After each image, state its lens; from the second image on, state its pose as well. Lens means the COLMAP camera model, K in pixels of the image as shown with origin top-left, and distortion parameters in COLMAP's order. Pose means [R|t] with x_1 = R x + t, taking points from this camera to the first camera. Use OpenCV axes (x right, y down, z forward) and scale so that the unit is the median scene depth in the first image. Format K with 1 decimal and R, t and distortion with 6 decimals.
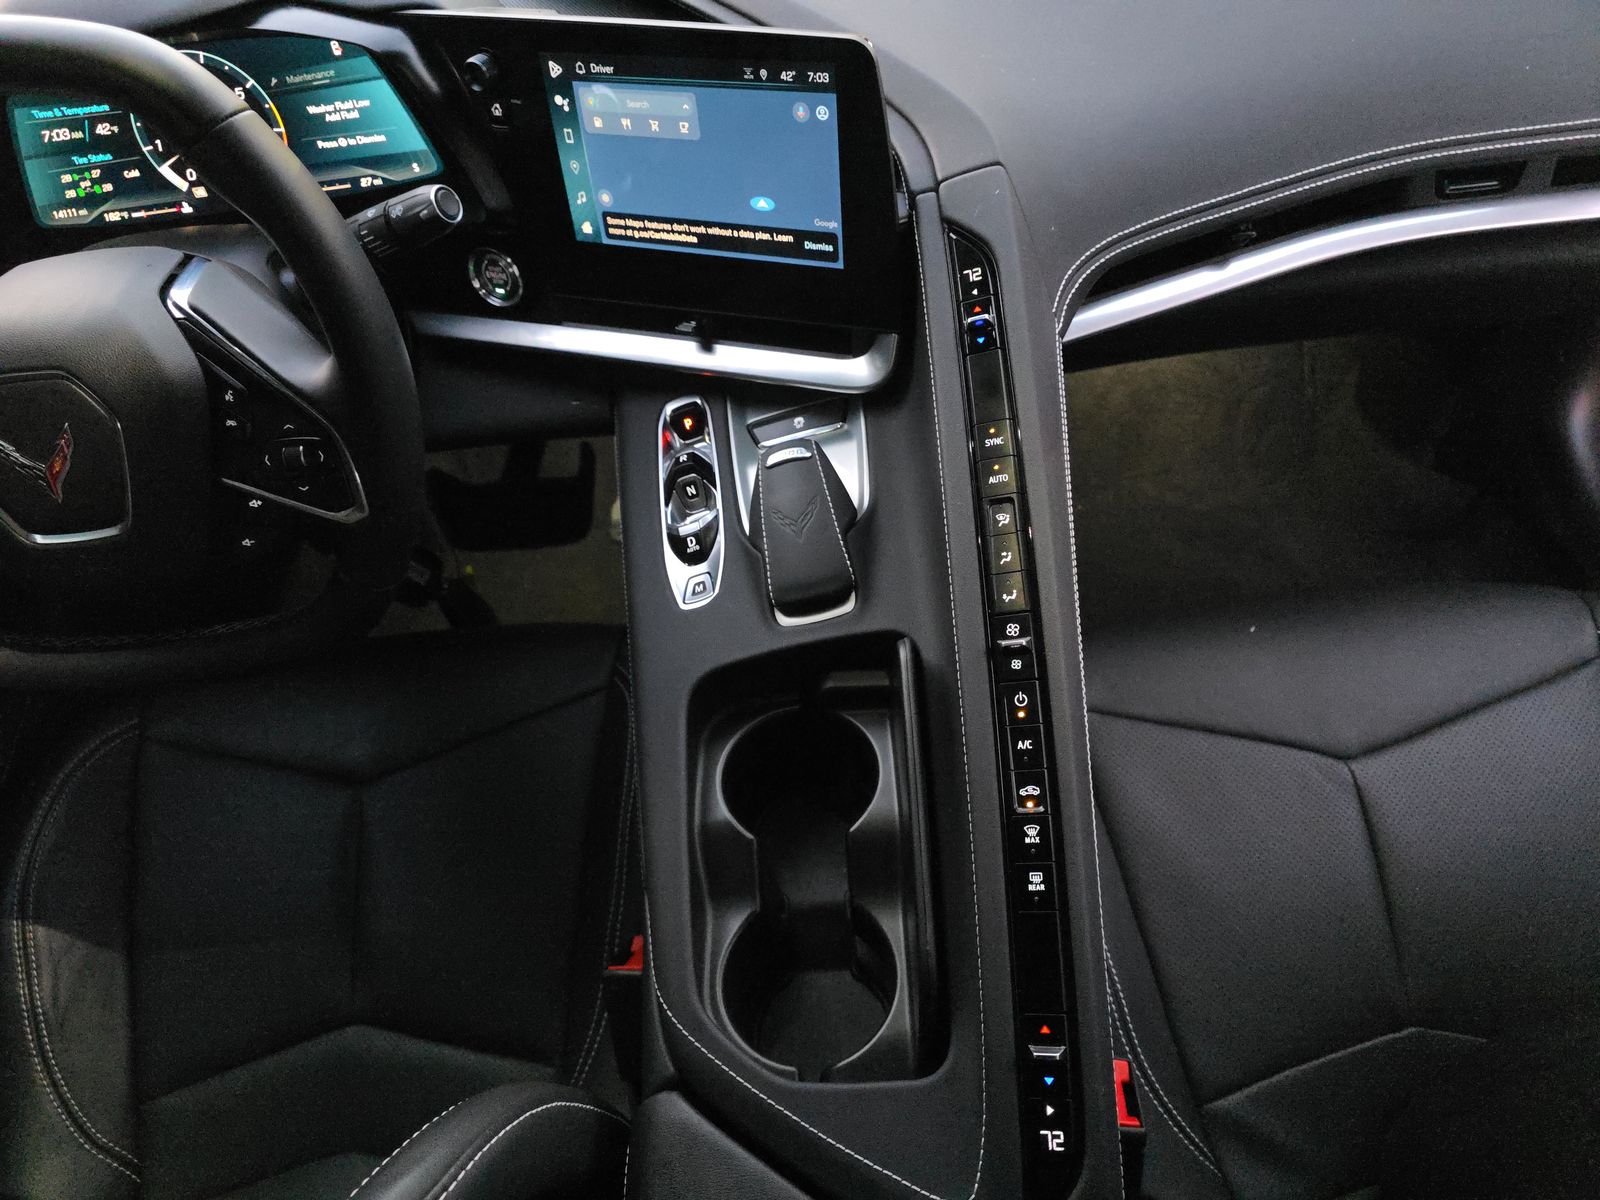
lens RADIAL K [[1140.4, 0, 800.0], [0, 1140.4, 600.0], [0, 0, 1]] dist [0.038677, -0.038309]
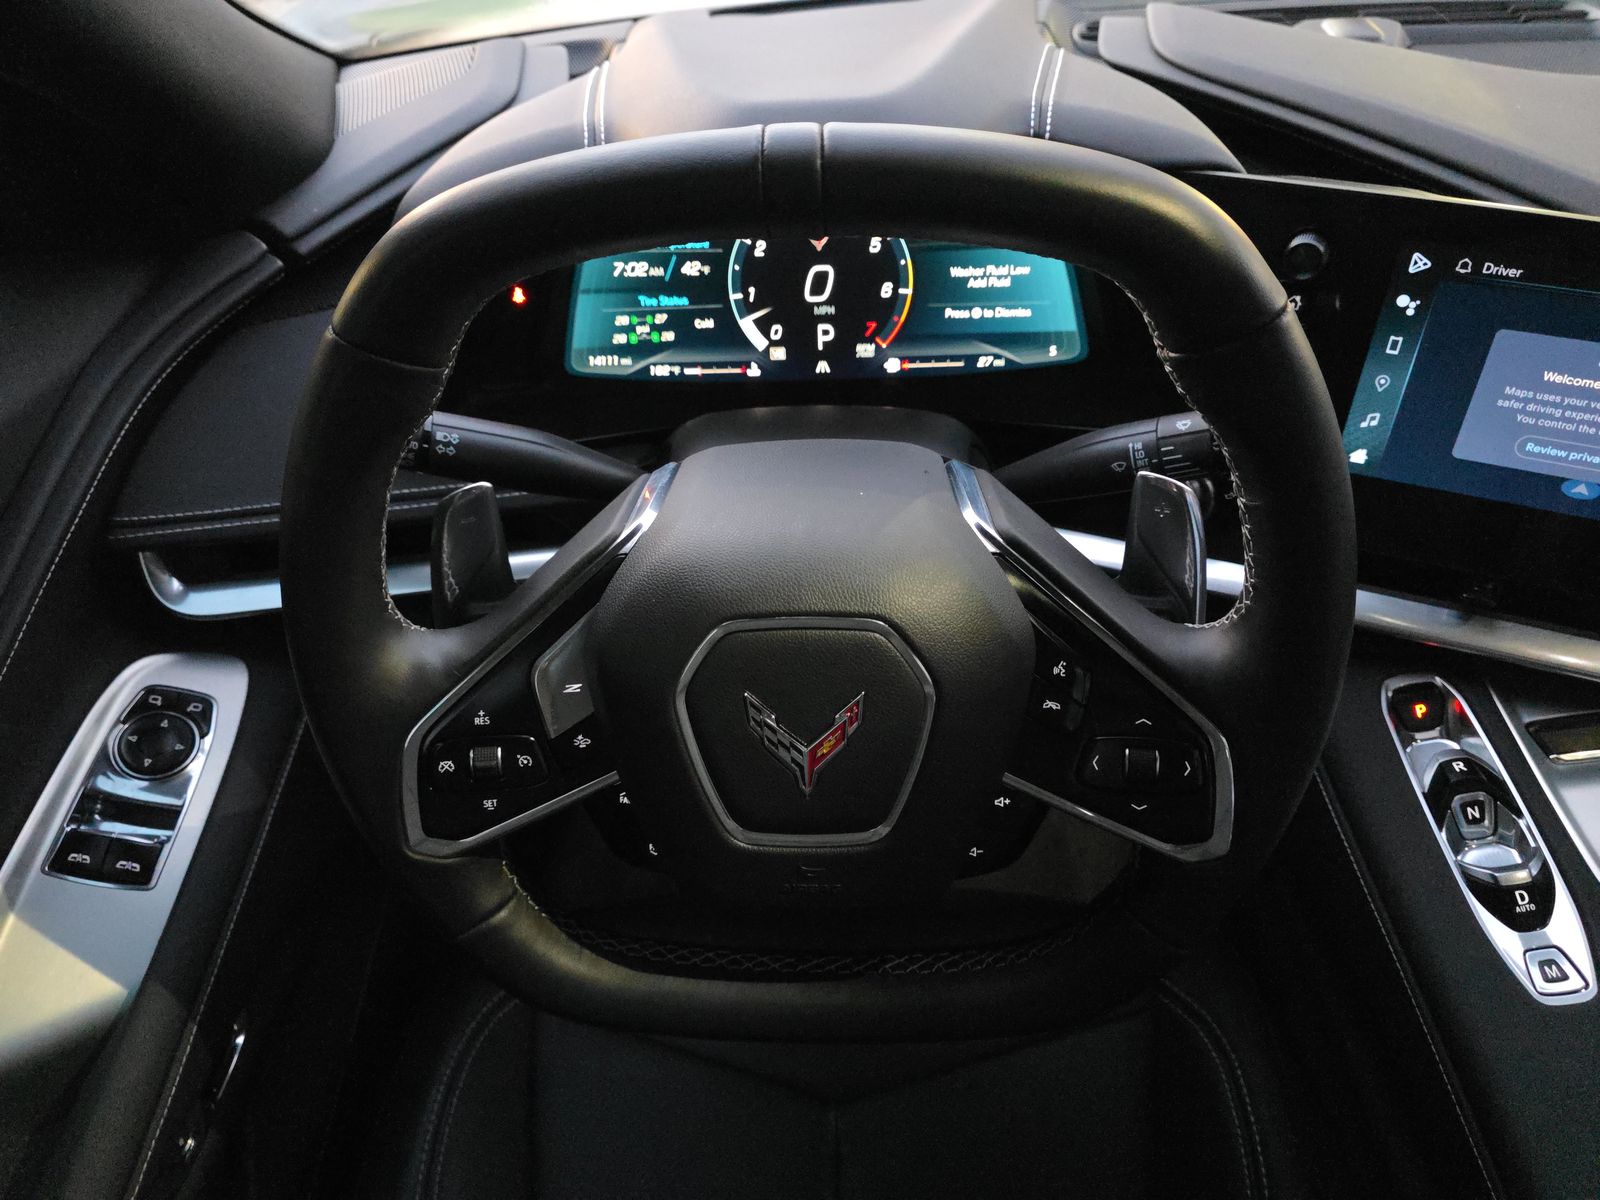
lens RADIAL K [[1140.4, 0, 800.0], [0, 1140.4, 600.0], [0, 0, 1]] dist [0.038677, -0.038309]
pose [[0.994761, 0.102114, 0.004747, -0.502240], [-0.100781, 0.987435, -0.121716, -0.089466], [-0.017117, 0.120600, 0.992554, 0.230675]]
